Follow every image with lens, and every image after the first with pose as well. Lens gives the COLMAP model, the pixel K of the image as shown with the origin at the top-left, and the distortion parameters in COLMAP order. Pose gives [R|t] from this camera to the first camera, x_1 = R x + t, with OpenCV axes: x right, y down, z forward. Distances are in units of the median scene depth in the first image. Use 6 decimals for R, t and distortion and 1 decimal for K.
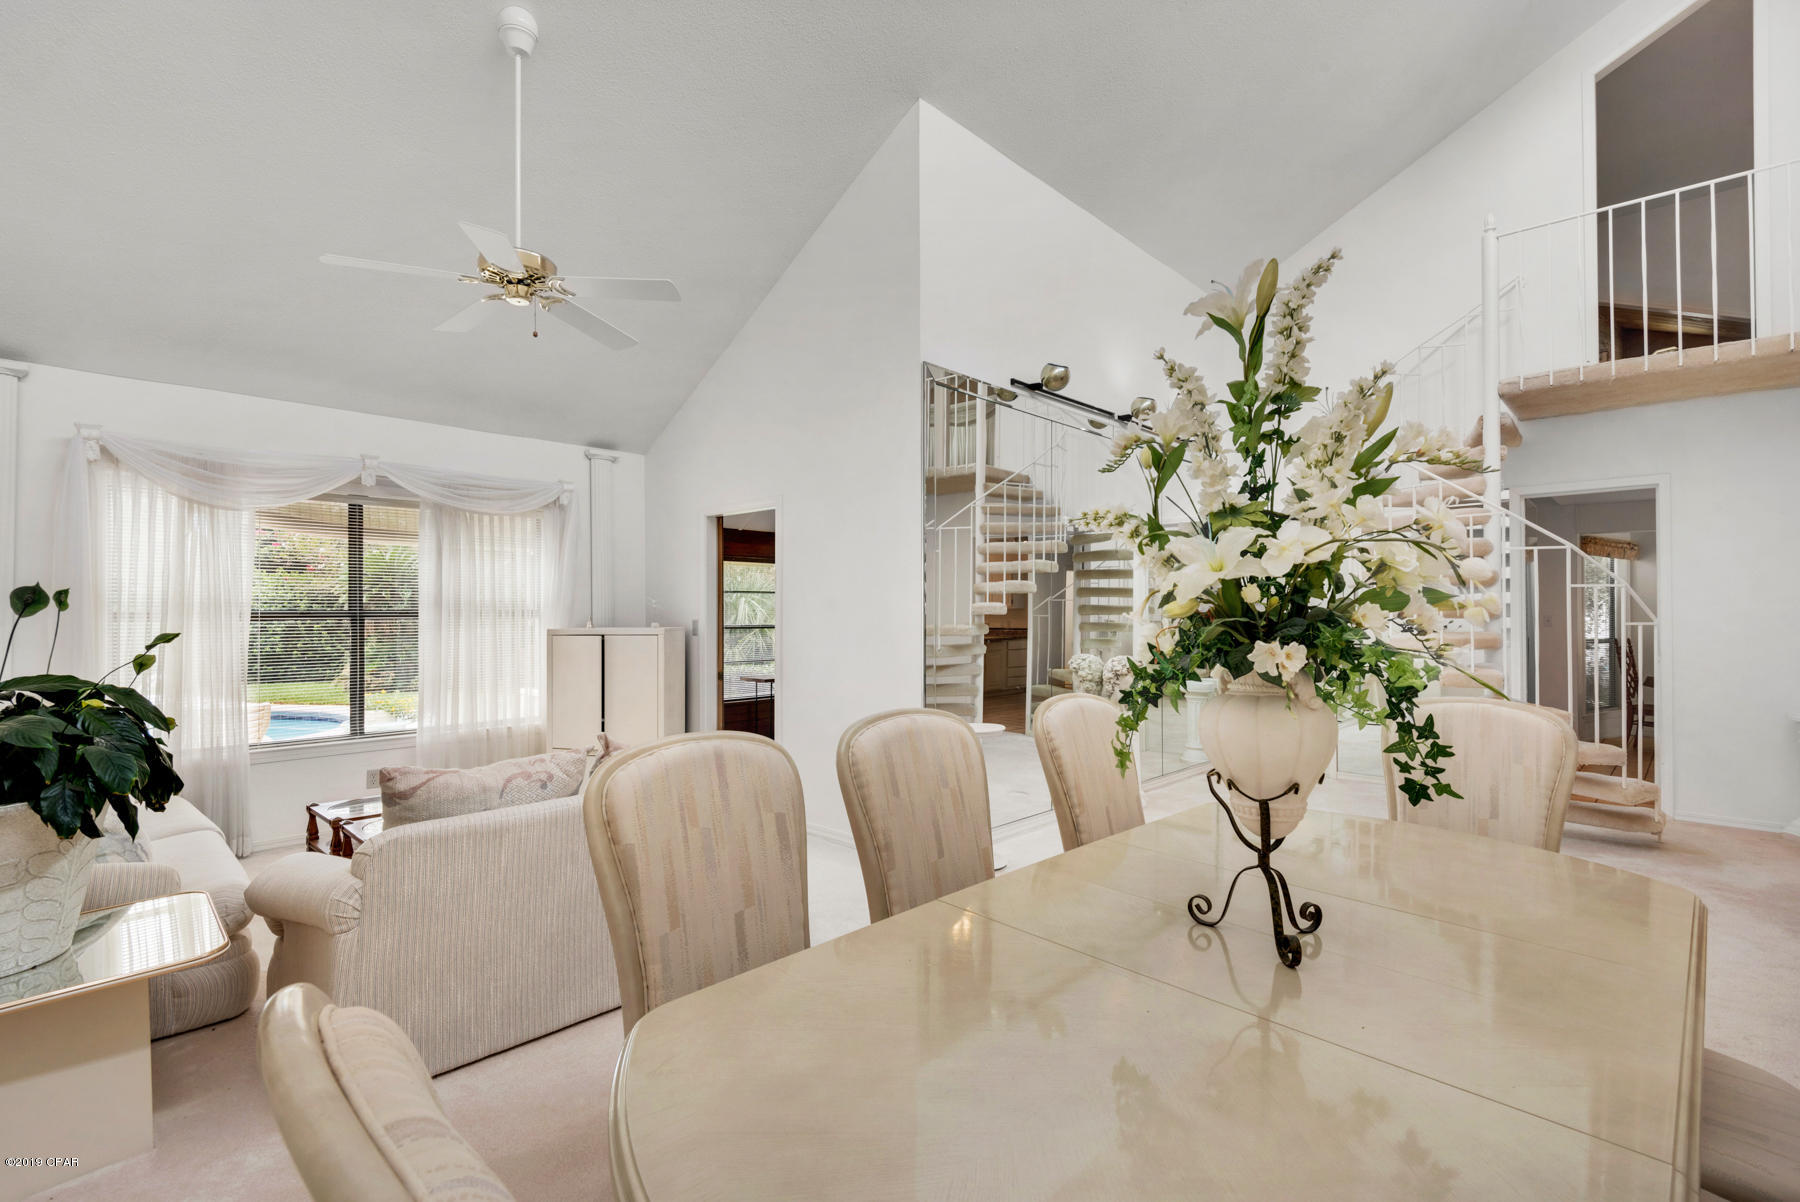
lens RADIAL K [[814.9, 0, 896.9], [0, 814.9, 611.7], [0, 0, 1]] dist [0.031372, -0.019420]
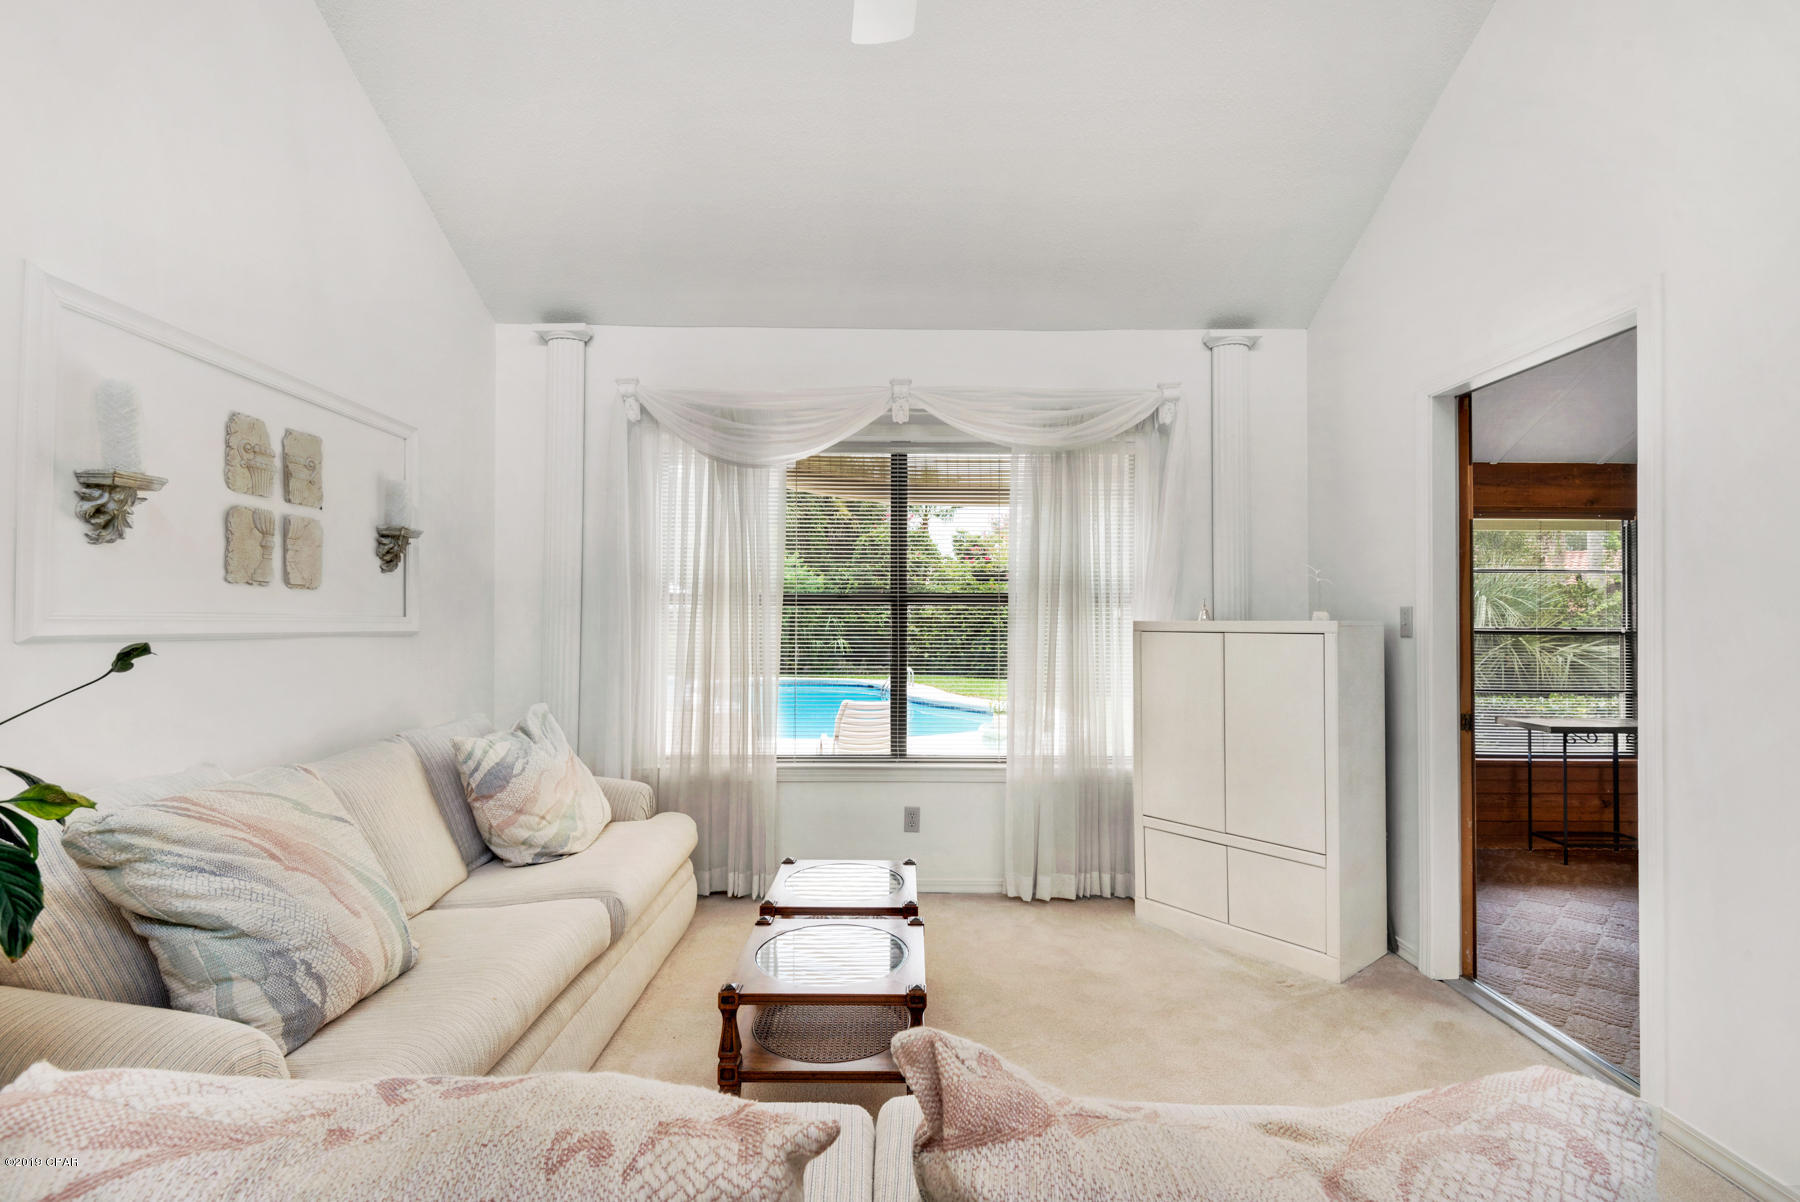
lens RADIAL K [[814.9, 0, 896.9], [0, 814.9, 611.7], [0, 0, 1]] dist [0.031372, -0.019420]
pose [[0.700505, -0.004637, -0.713633, -0.114822], [-0.006641, 0.999893, -0.013015, 0.024590], [0.713617, 0.013856, 0.700399, 0.457613]]
